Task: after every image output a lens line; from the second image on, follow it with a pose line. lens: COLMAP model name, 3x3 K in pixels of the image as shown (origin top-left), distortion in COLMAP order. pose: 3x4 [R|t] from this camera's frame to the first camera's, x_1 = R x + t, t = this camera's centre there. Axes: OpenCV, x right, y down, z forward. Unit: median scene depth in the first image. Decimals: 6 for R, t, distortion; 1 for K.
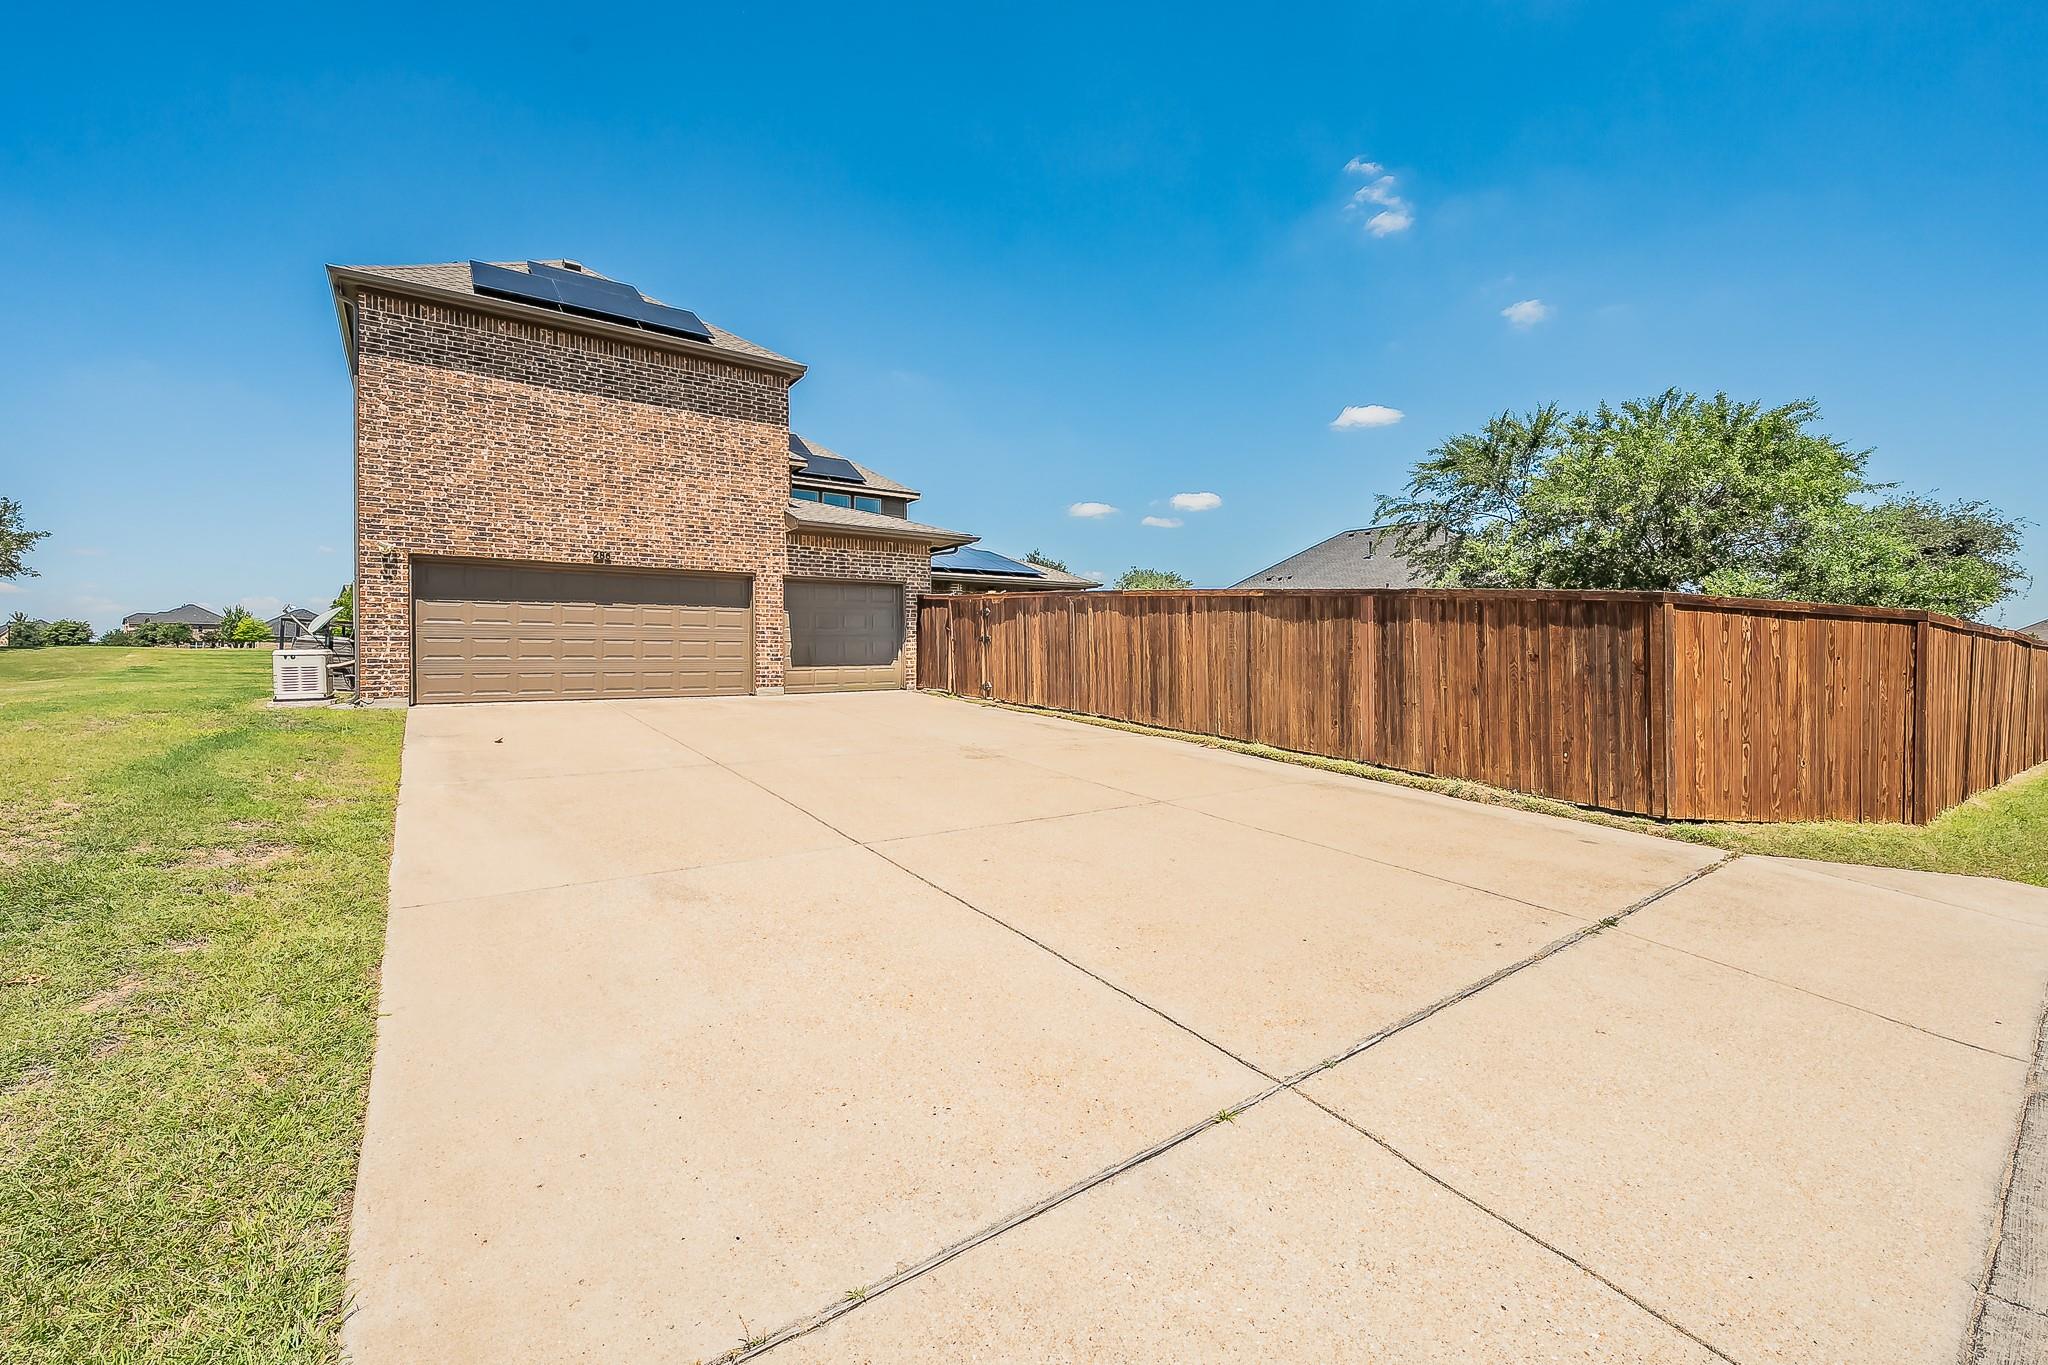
lens RADIAL K [[837.2, 0, 1024.0], [0, 837.2, 674.6], [0, 0, 1]] dist [-0.002294, -0.000123]
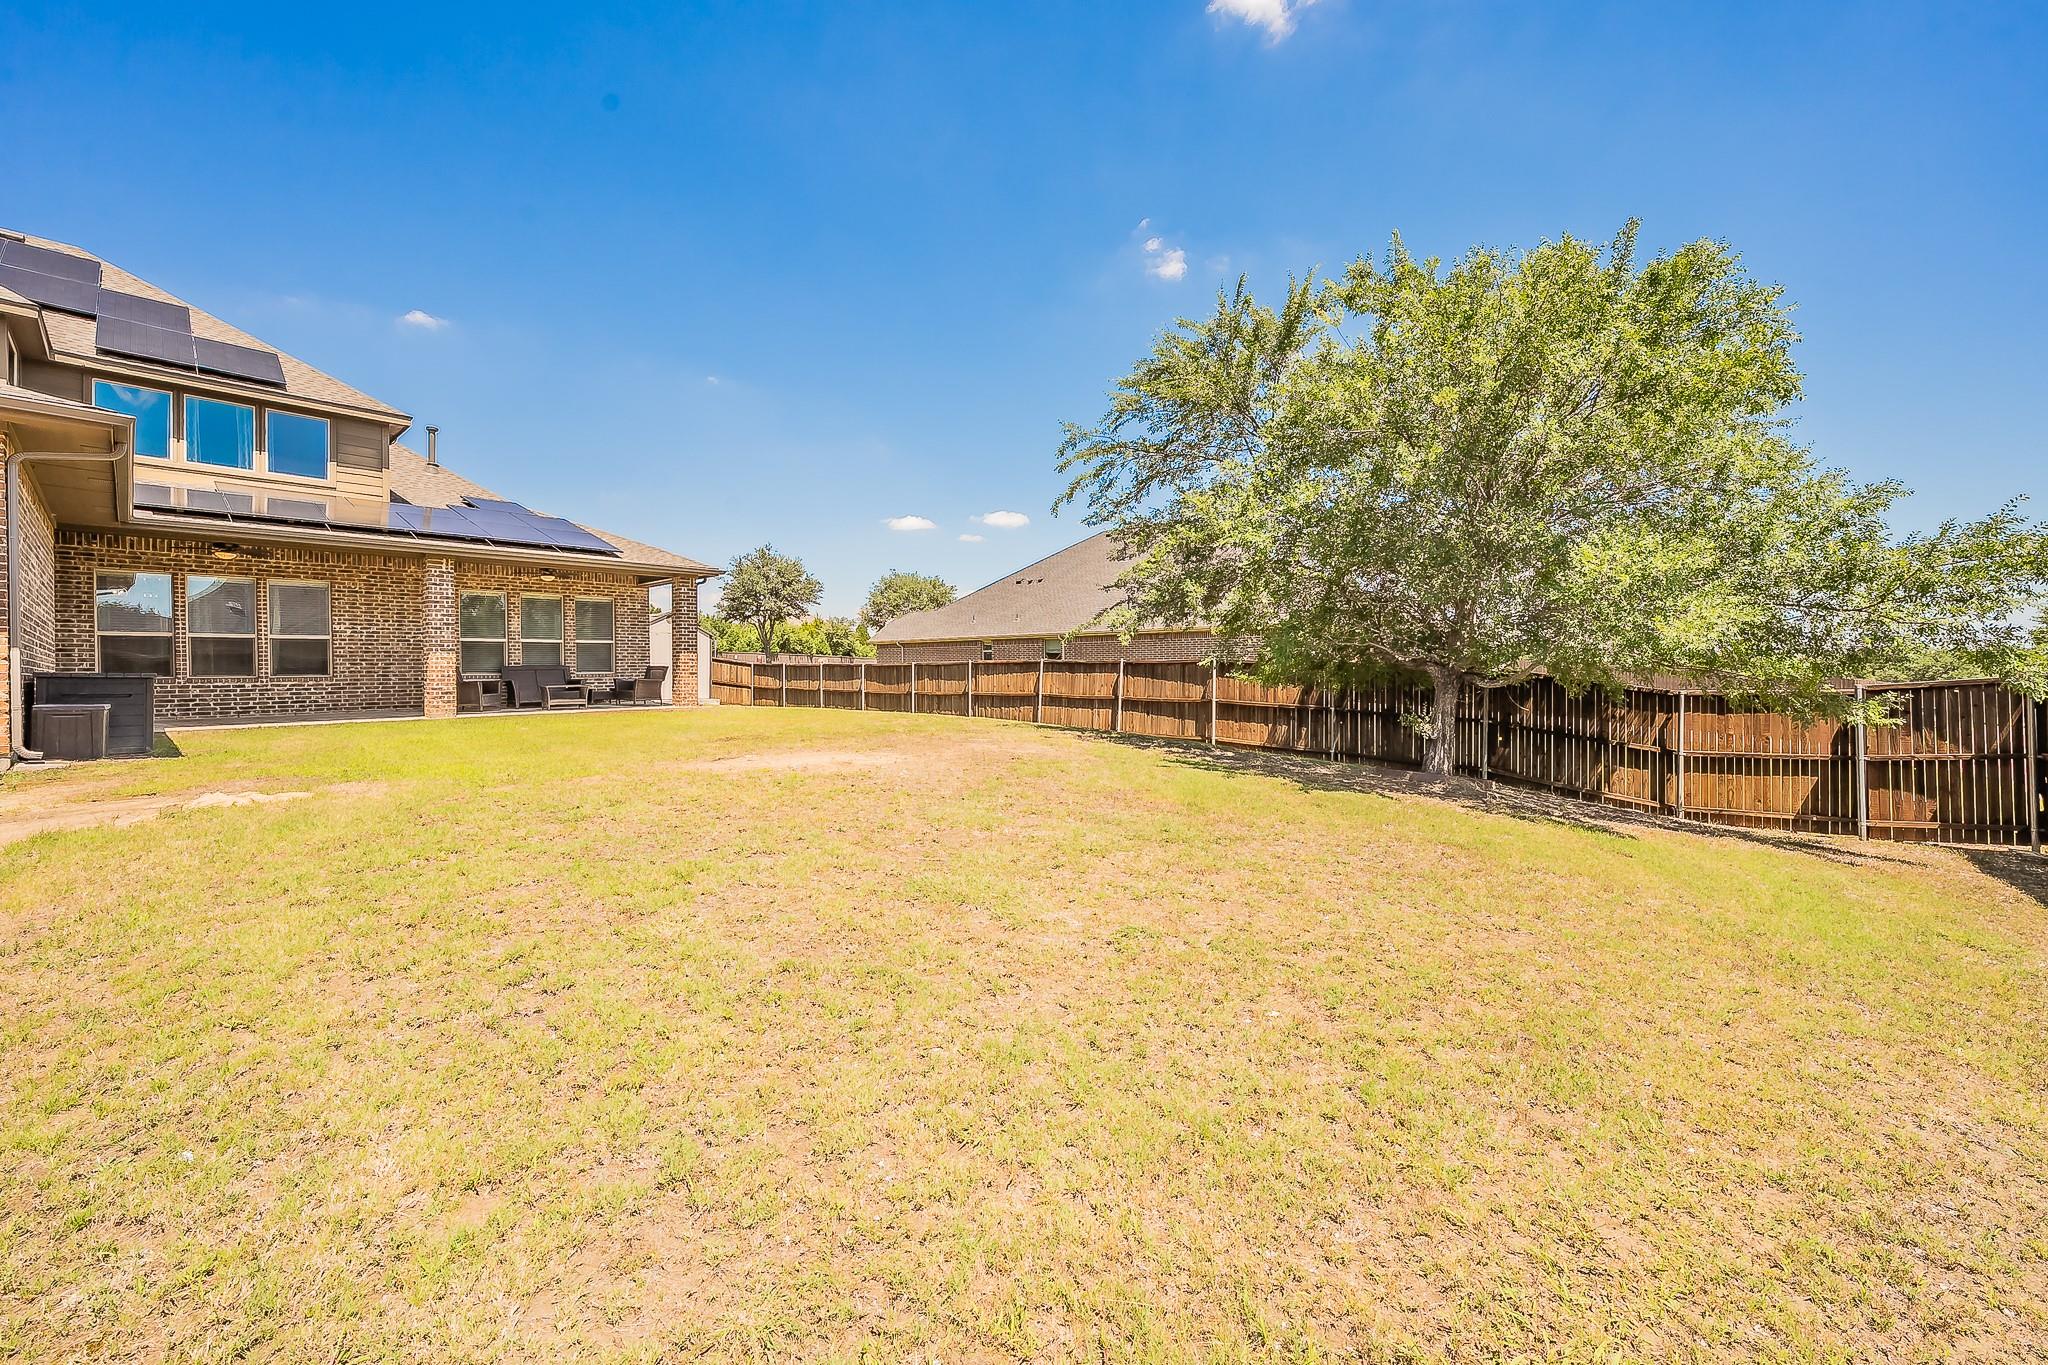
lens RADIAL K [[793.8, 0, 1021.0], [0, 793.8, 669.6], [0, 0, 1]] dist [0.001529, 0.000031]
pose [[0.975695, 0.001831, 0.219125, 0.274544], [0.001489, 0.999887, -0.014982, -0.022646], [-0.219128, 0.014944, 0.975582, 0.447084]]
